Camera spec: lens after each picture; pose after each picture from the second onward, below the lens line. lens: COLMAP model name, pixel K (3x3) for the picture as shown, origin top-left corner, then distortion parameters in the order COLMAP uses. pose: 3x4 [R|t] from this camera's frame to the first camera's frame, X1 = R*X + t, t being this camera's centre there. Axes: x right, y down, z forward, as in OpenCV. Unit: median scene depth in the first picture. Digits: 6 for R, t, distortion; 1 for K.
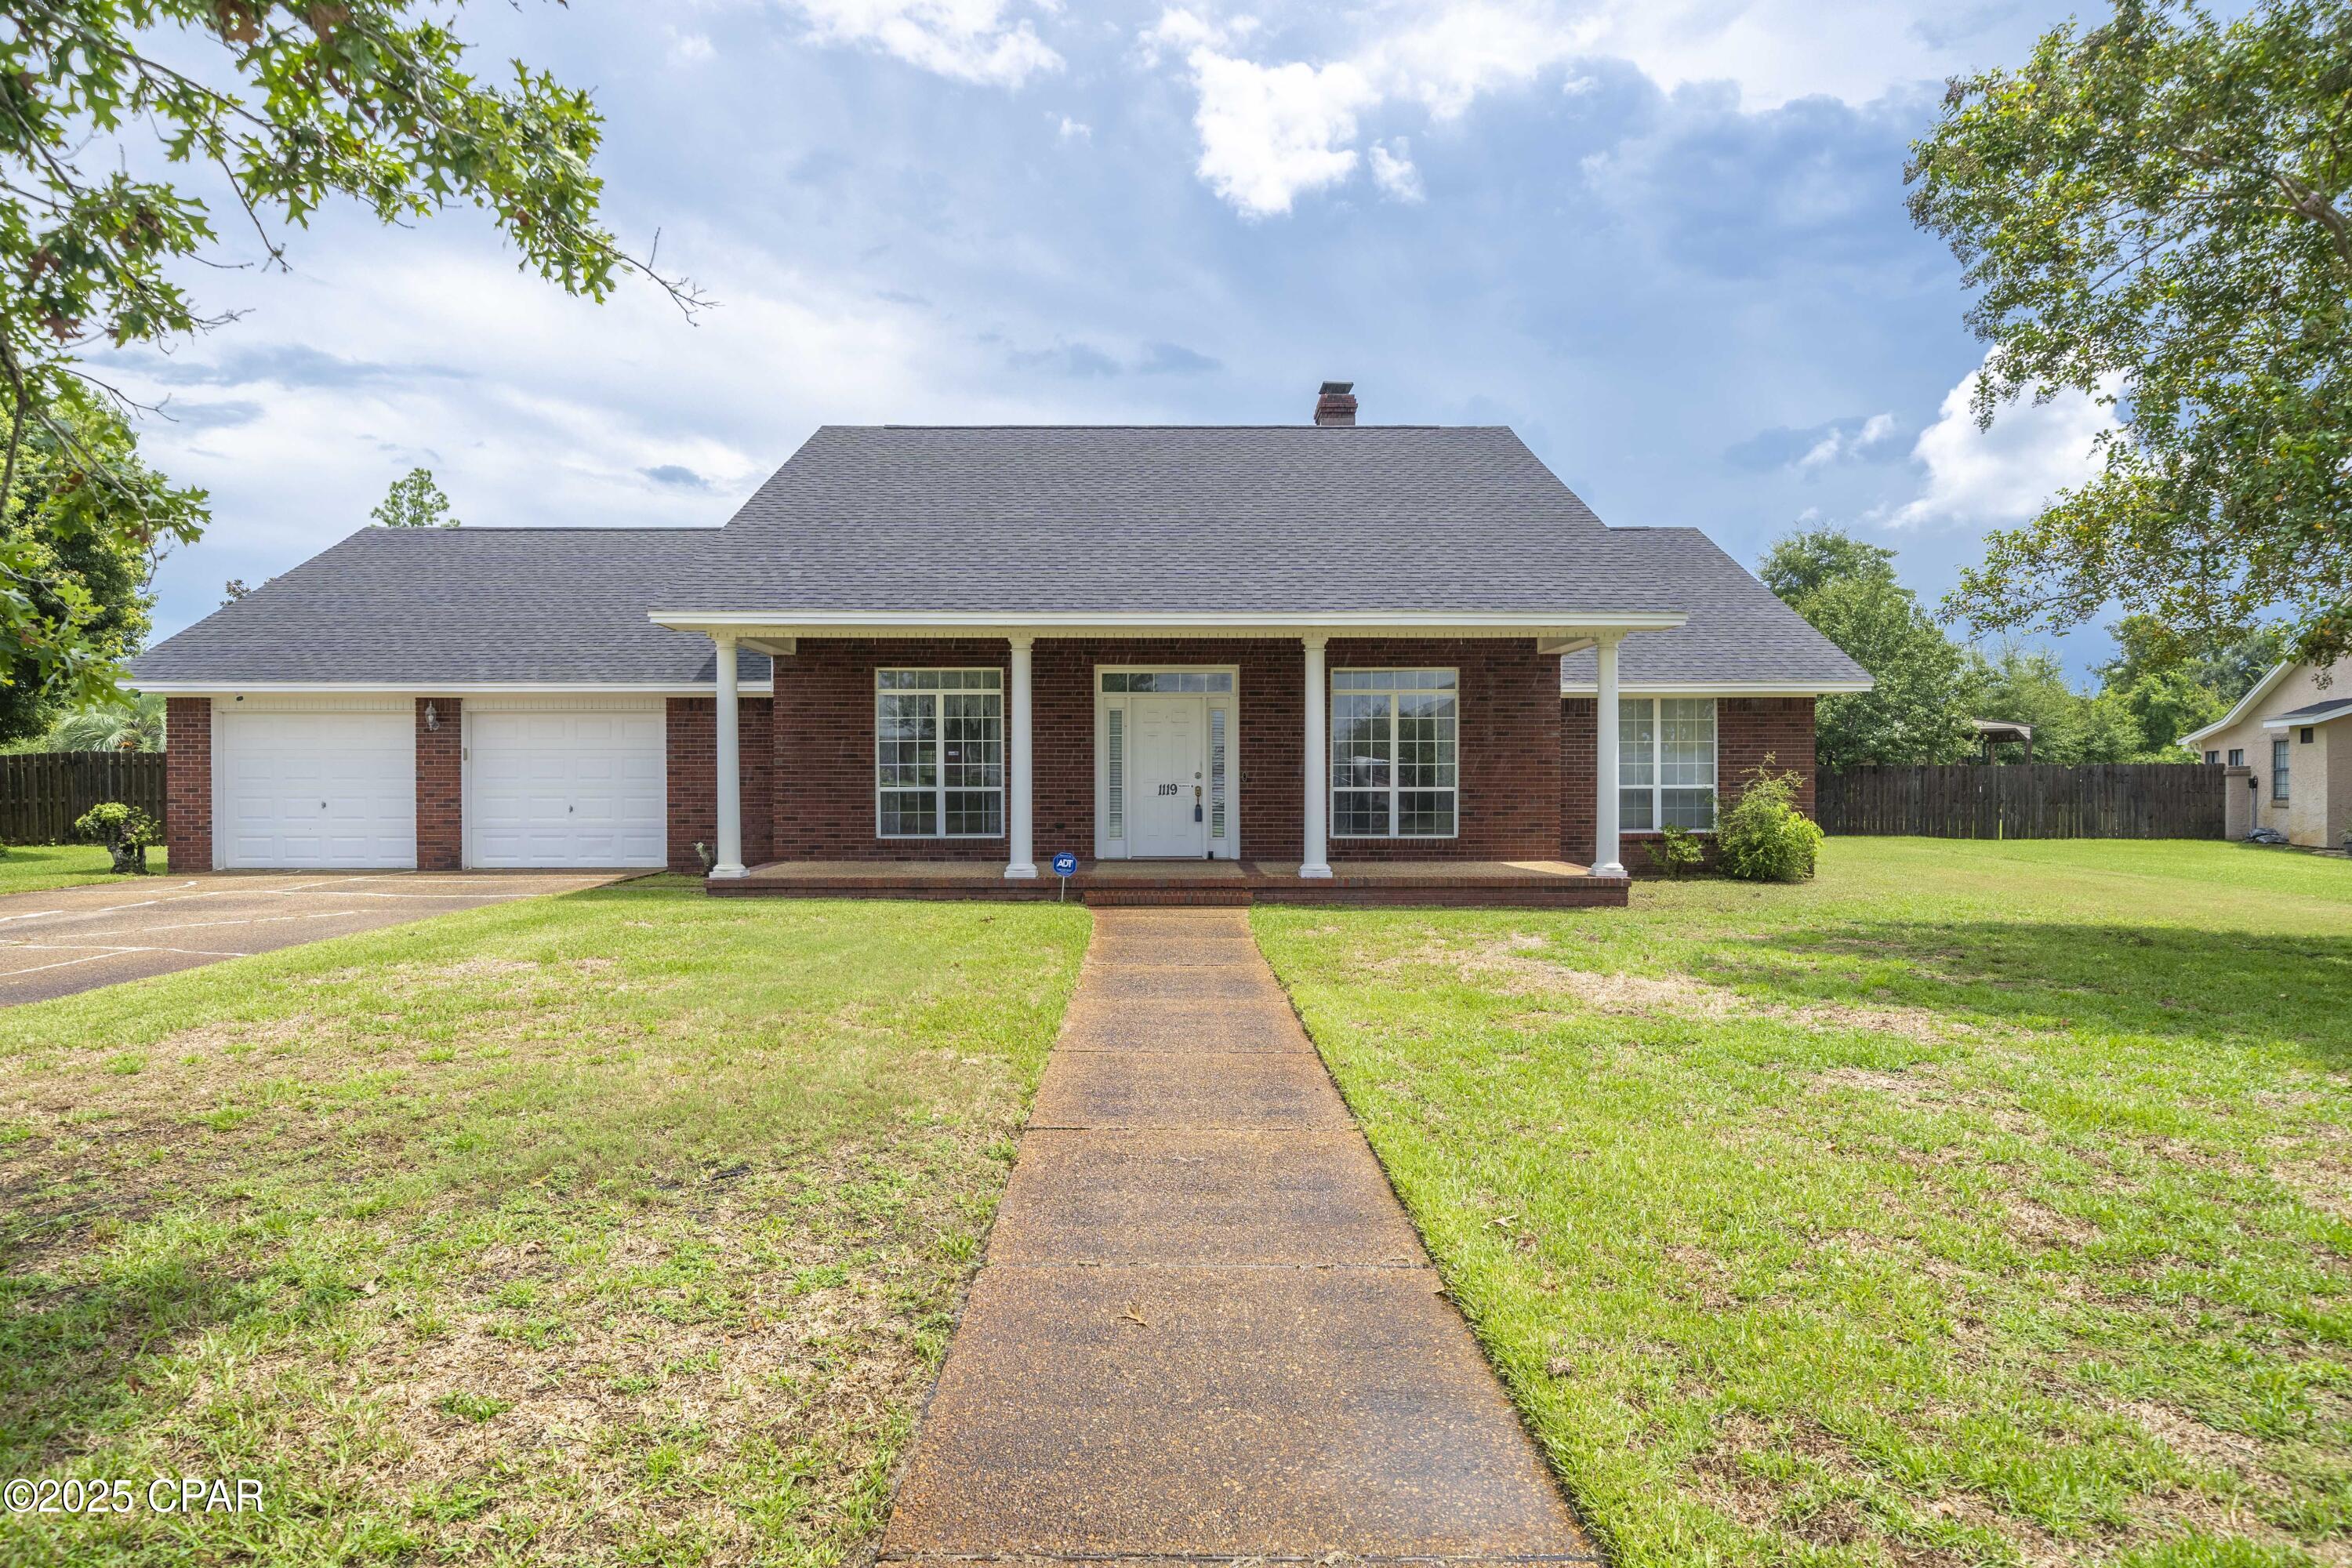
lens RADIAL K [[1407.7, 0, 1176.0], [0, 1407.7, 784.0], [0, 0, 1]] dist [-0.013197, 0.000350]
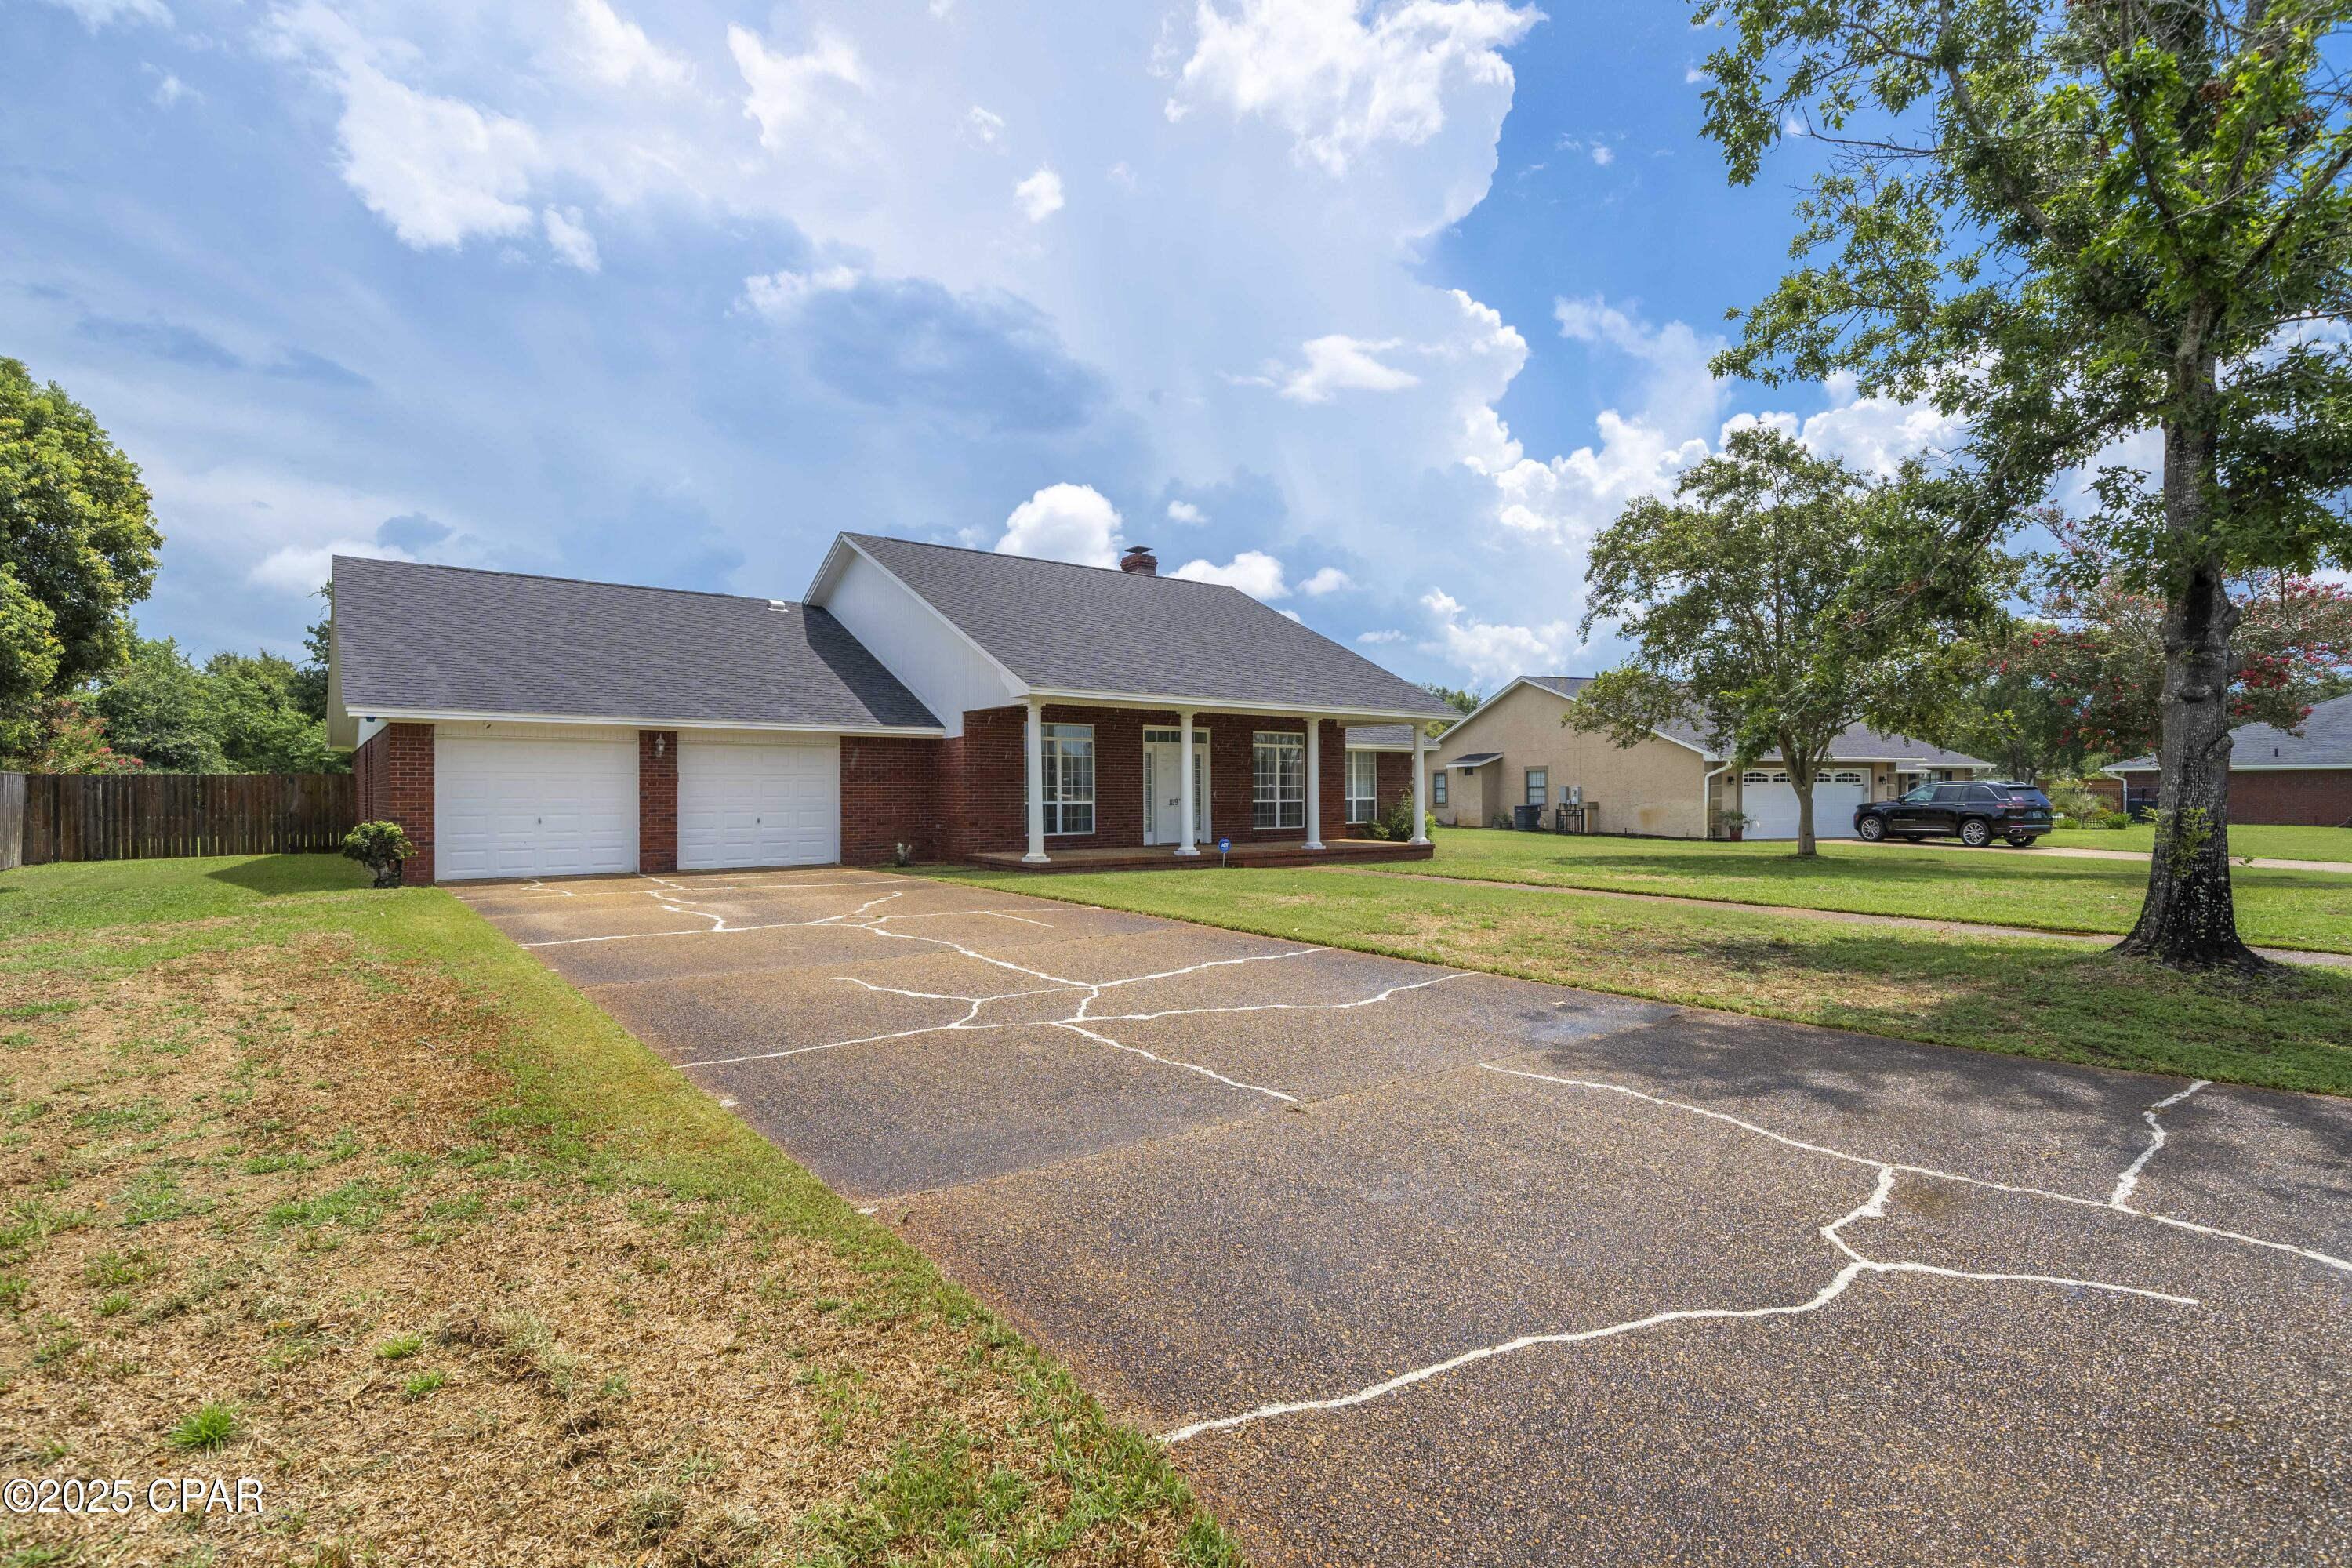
lens RADIAL K [[1168.4, 0, 1176.0], [0, 1168.4, 784.0], [0, 0, 1]] dist [0.015655, -0.000658]
pose [[0.784887, 0.002665, 0.619633, -0.678381], [0.006201, 0.999907, -0.012155, -0.000500], [-0.619607, 0.013383, 0.784798, -0.058405]]
